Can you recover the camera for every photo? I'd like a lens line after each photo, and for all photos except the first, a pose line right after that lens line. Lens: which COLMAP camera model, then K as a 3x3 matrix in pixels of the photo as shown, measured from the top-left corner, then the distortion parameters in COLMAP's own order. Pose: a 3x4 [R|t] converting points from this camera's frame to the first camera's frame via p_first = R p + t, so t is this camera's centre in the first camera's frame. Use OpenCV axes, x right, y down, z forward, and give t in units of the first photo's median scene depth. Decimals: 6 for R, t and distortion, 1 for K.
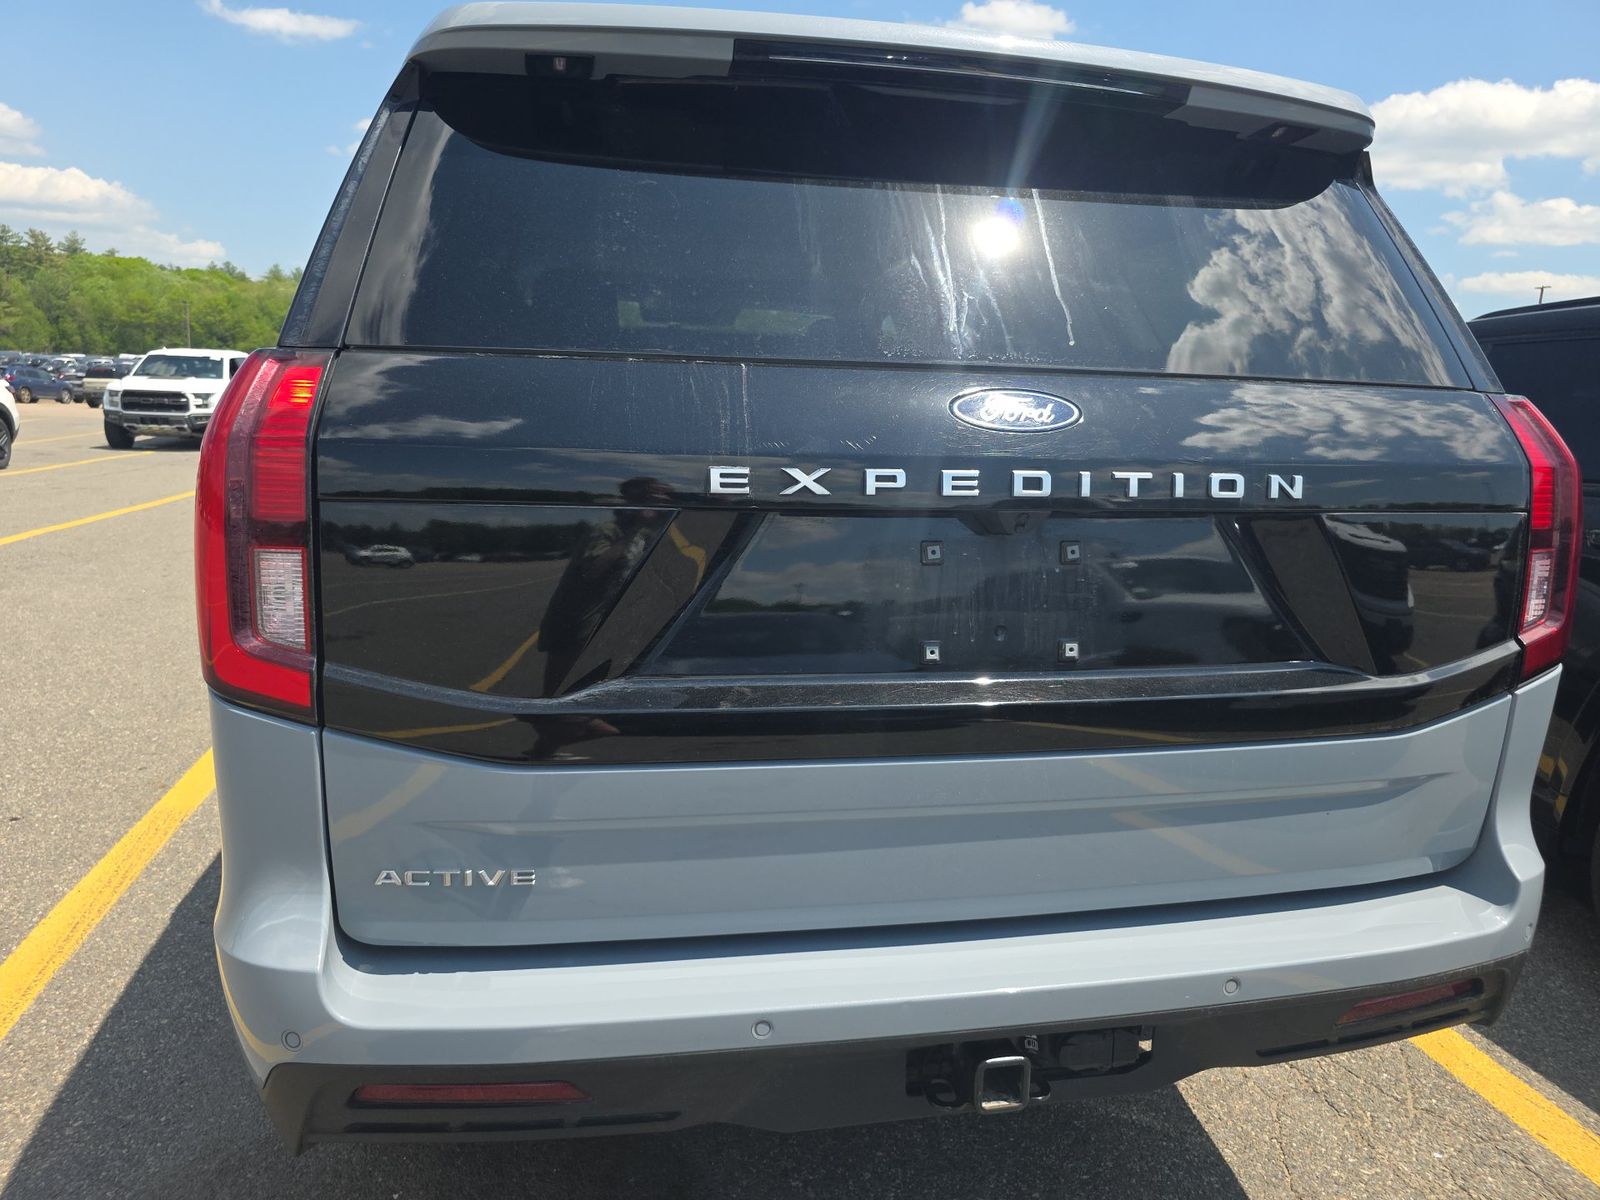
lens RADIAL K [[1098.6, 0, 803.0], [0, 1098.6, 588.8], [0, 0, 1]] dist [-0.003424, -0.009558]
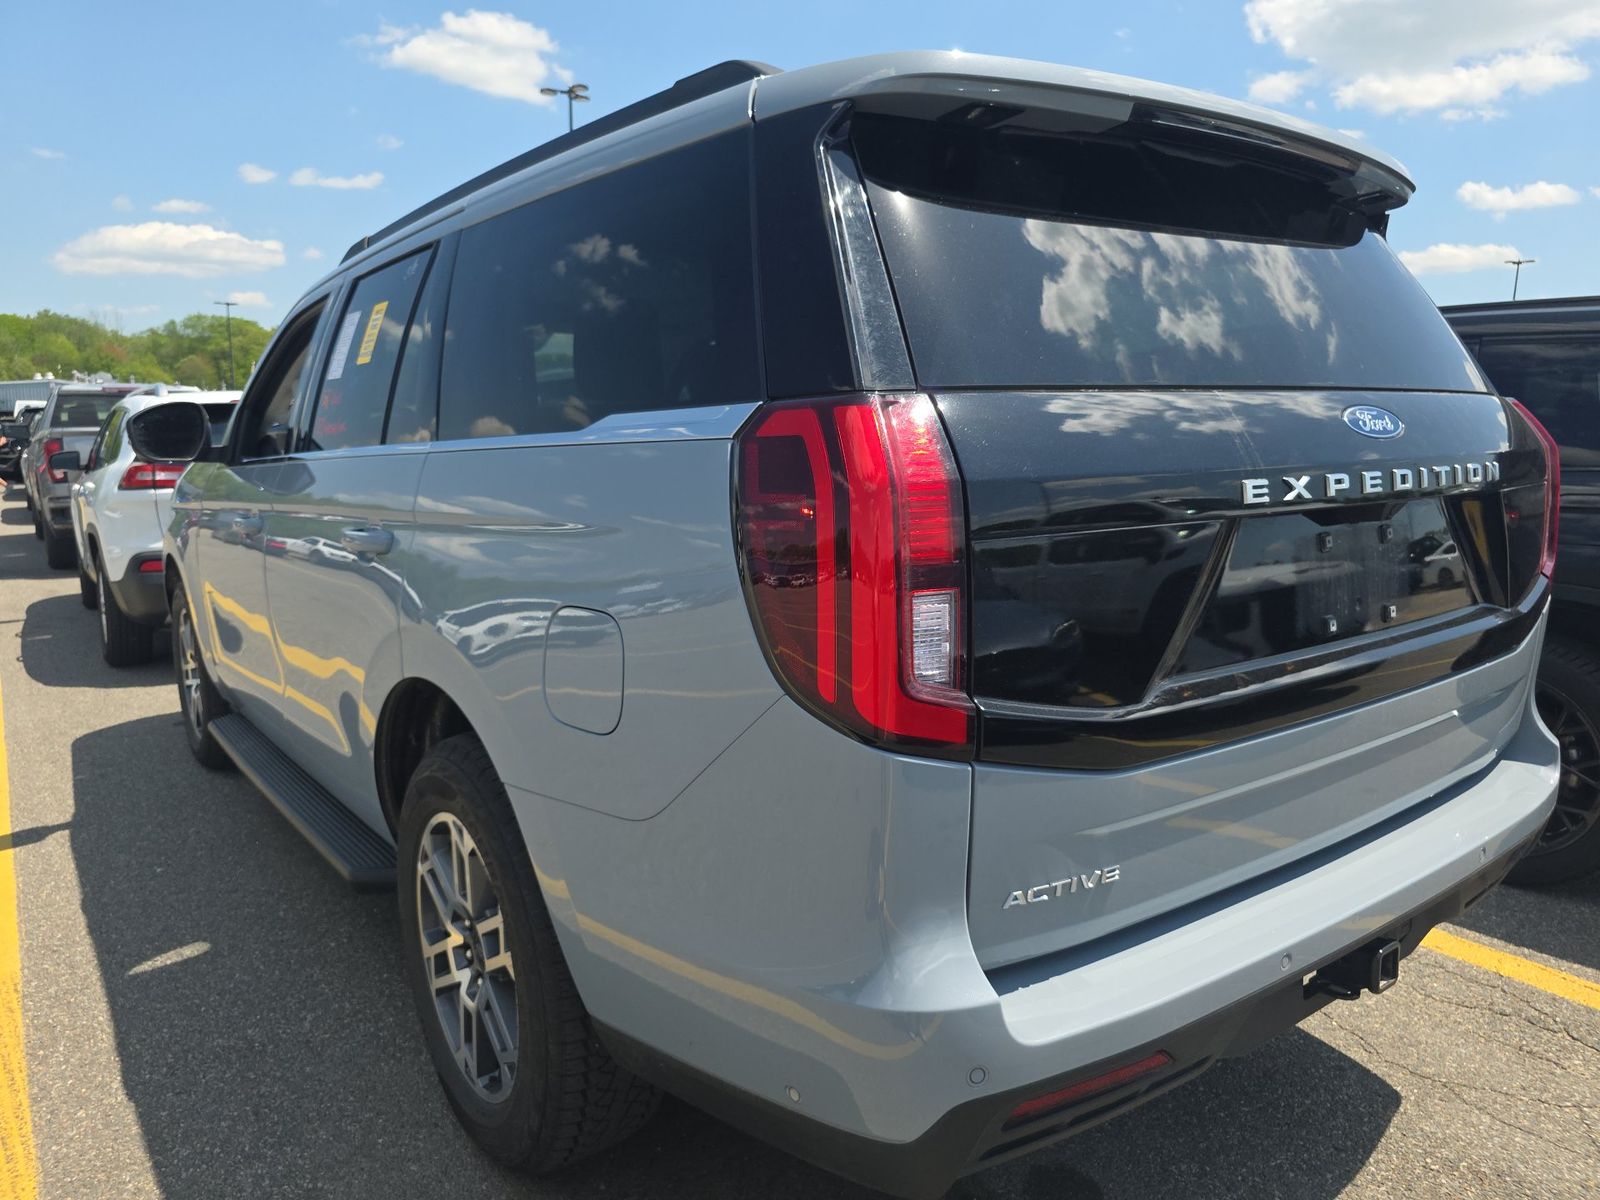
lens RADIAL K [[1098.6, 0, 804.0], [0, 1098.6, 604.1], [0, 0, 1]] dist [-0.003424, -0.009558]
pose [[0.916643, -0.108681, 0.384647, -0.909287], [0.109852, 0.993766, 0.019000, -0.052900], [-0.384314, 0.024838, 0.922868, 0.115511]]
